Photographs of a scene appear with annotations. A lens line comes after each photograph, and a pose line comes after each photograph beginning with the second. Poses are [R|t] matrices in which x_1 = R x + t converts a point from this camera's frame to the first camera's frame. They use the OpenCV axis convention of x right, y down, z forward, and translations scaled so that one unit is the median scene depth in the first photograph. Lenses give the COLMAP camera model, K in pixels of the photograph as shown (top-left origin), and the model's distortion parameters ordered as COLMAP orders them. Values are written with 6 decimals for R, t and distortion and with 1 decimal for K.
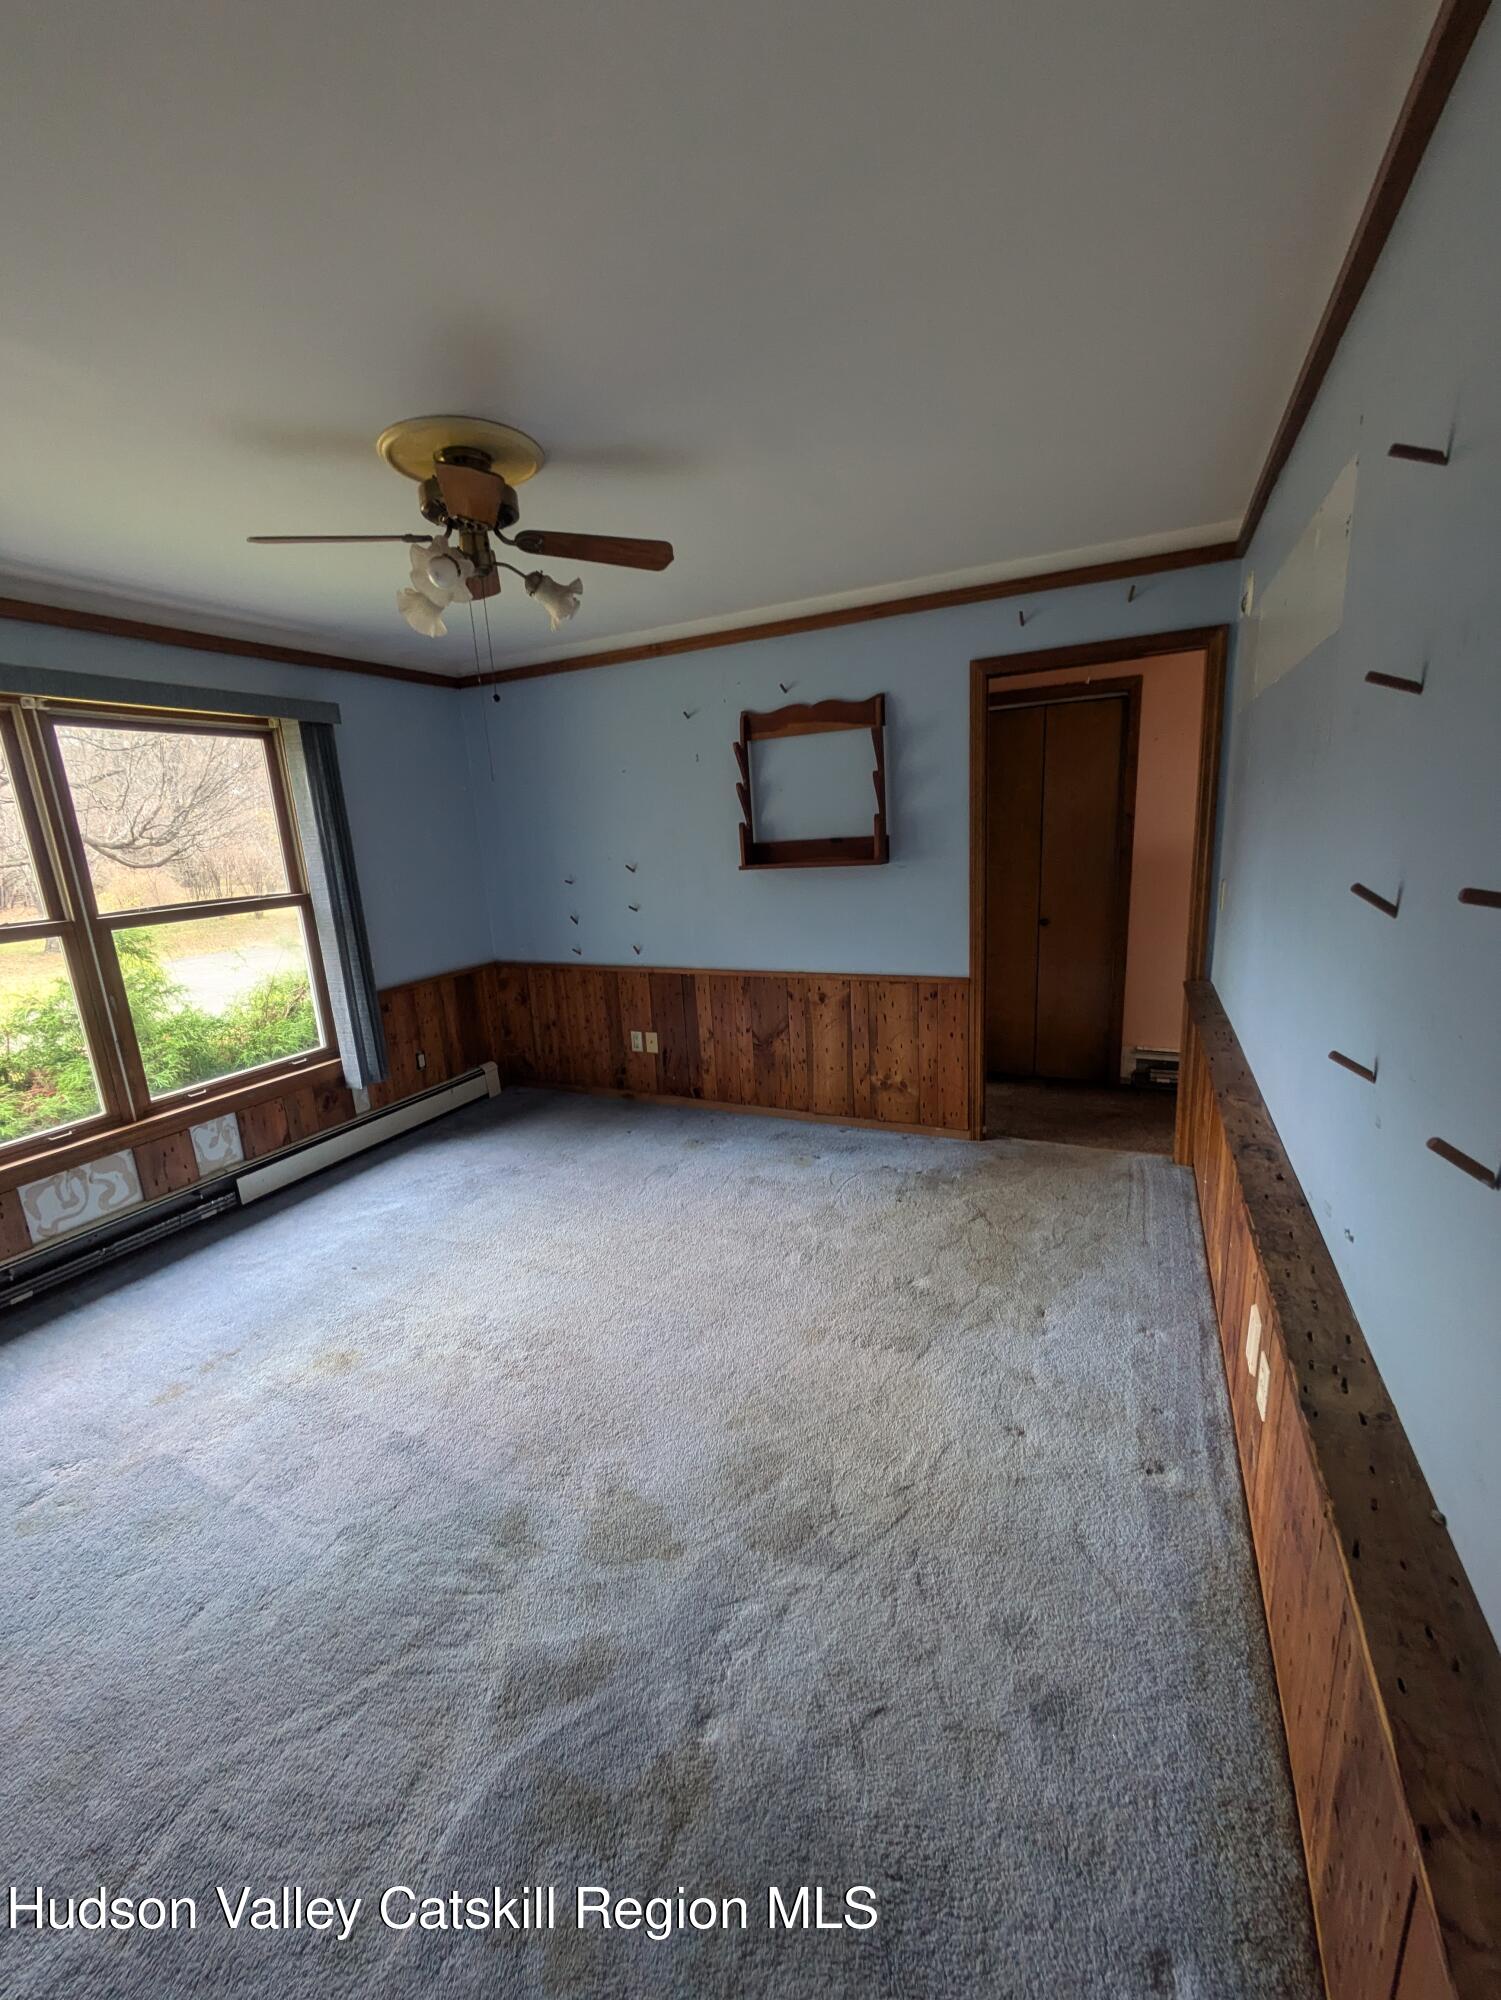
lens RADIAL K [[790.8, 0, 744.0], [0, 790.8, 1005.7], [0, 0, 1]] dist [-0.005886, 0.004694]
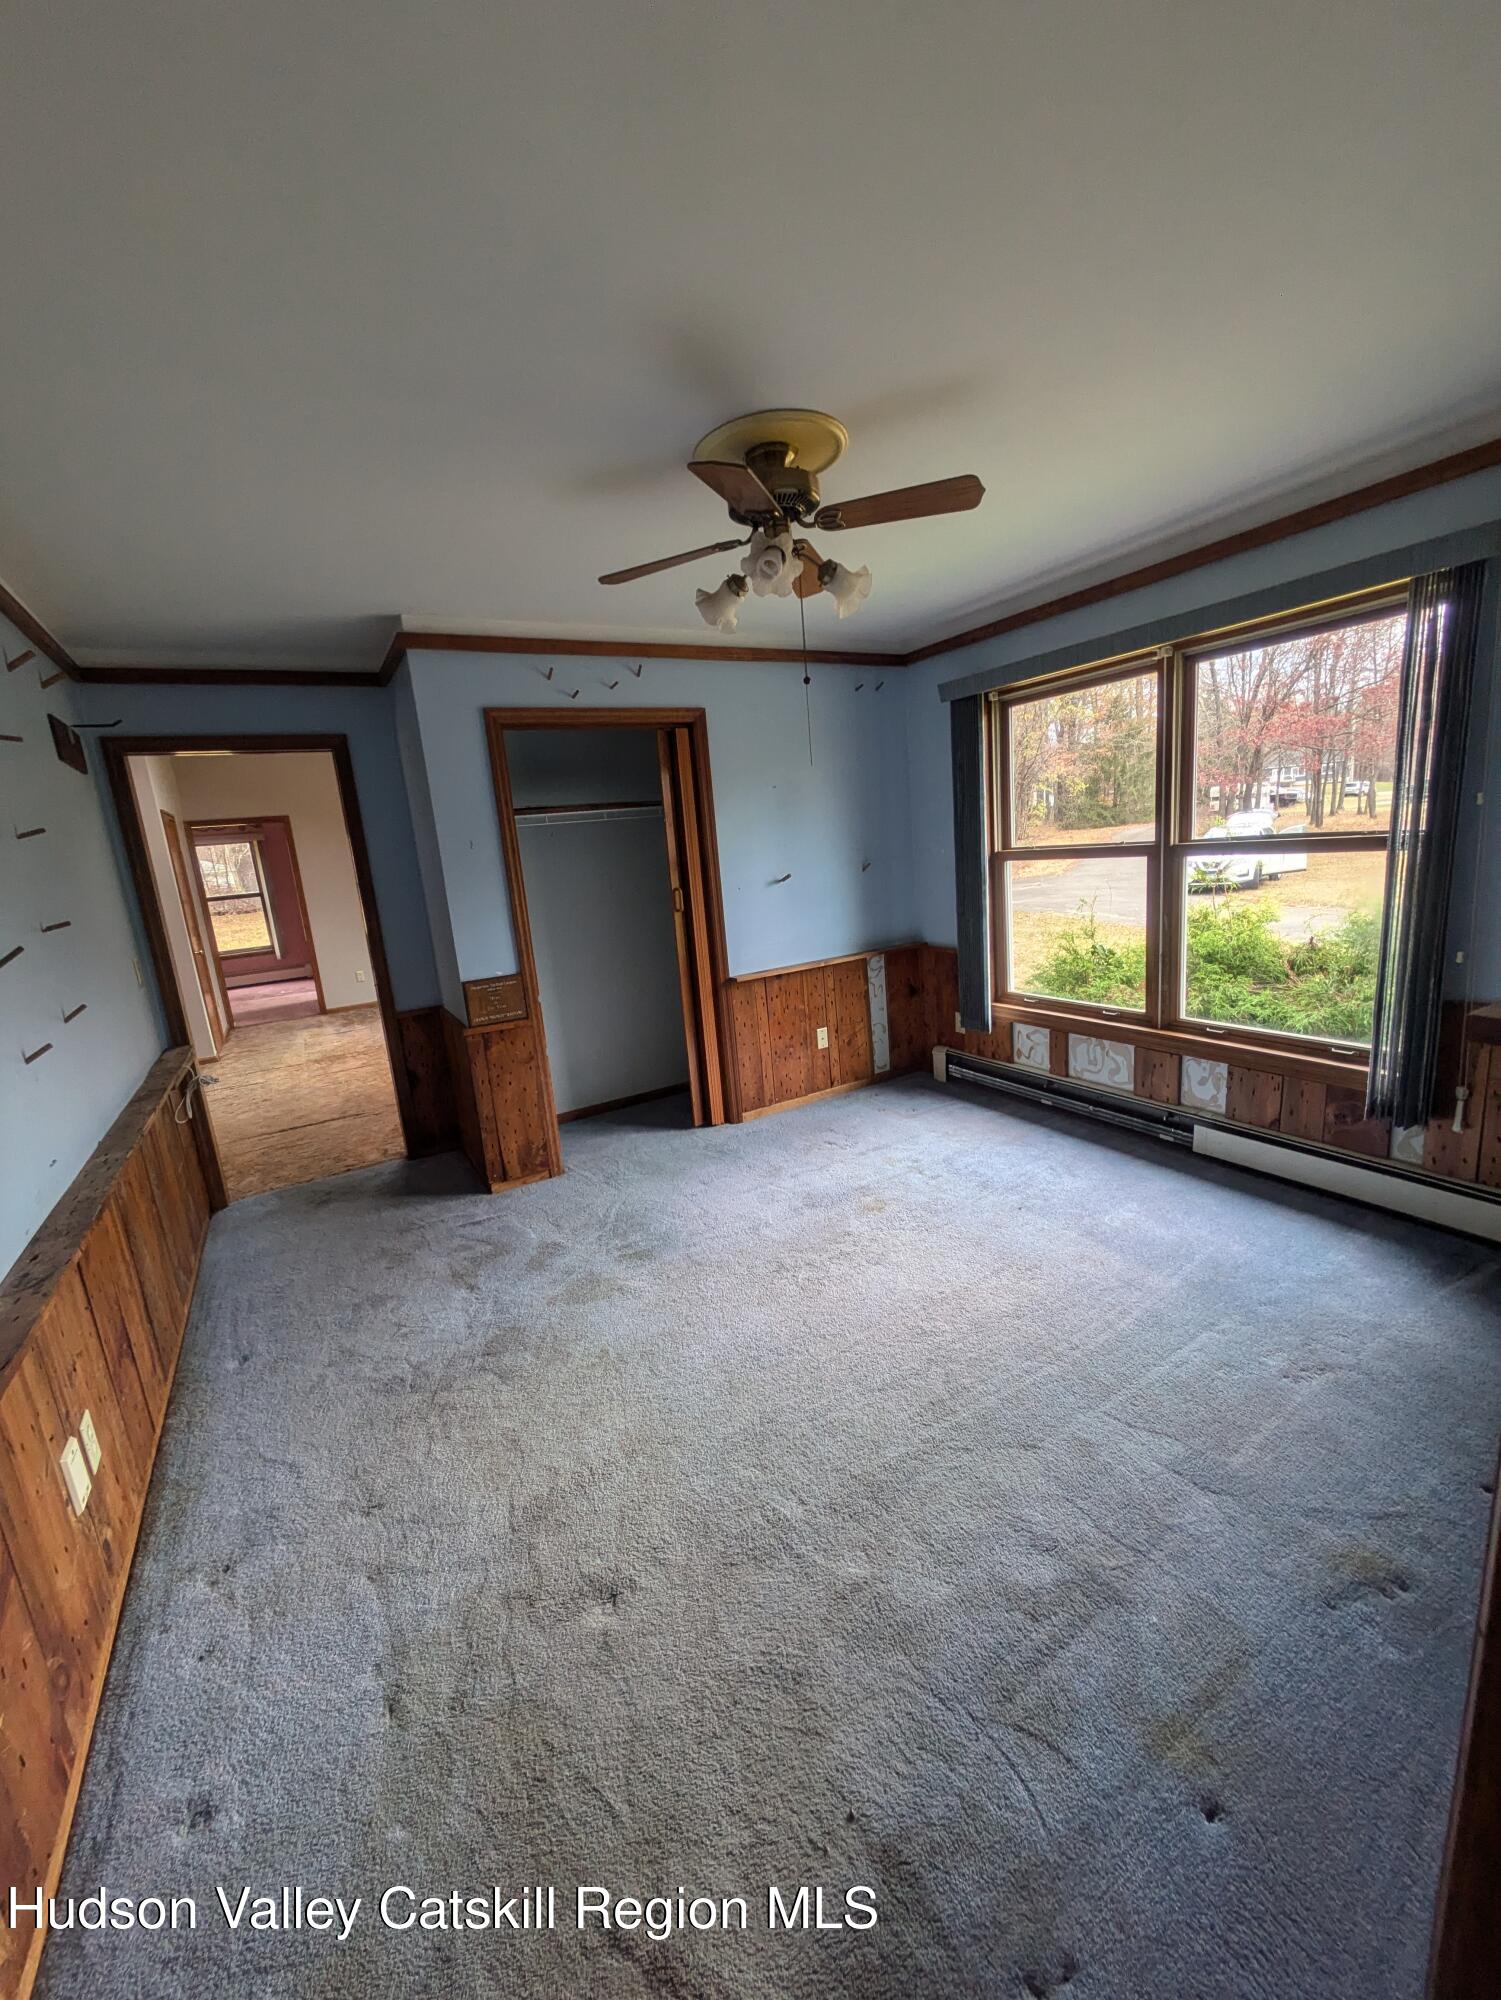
lens RADIAL K [[790.8, 0, 744.0], [0, 790.8, 1005.7], [0, 0, 1]] dist [-0.005886, 0.004694]
pose [[-0.555569, 0.276010, -0.784322, 0.429683], [-0.067333, 0.925263, 0.373302, -0.265419], [0.828740, 0.260206, -0.495463, 1.074350]]
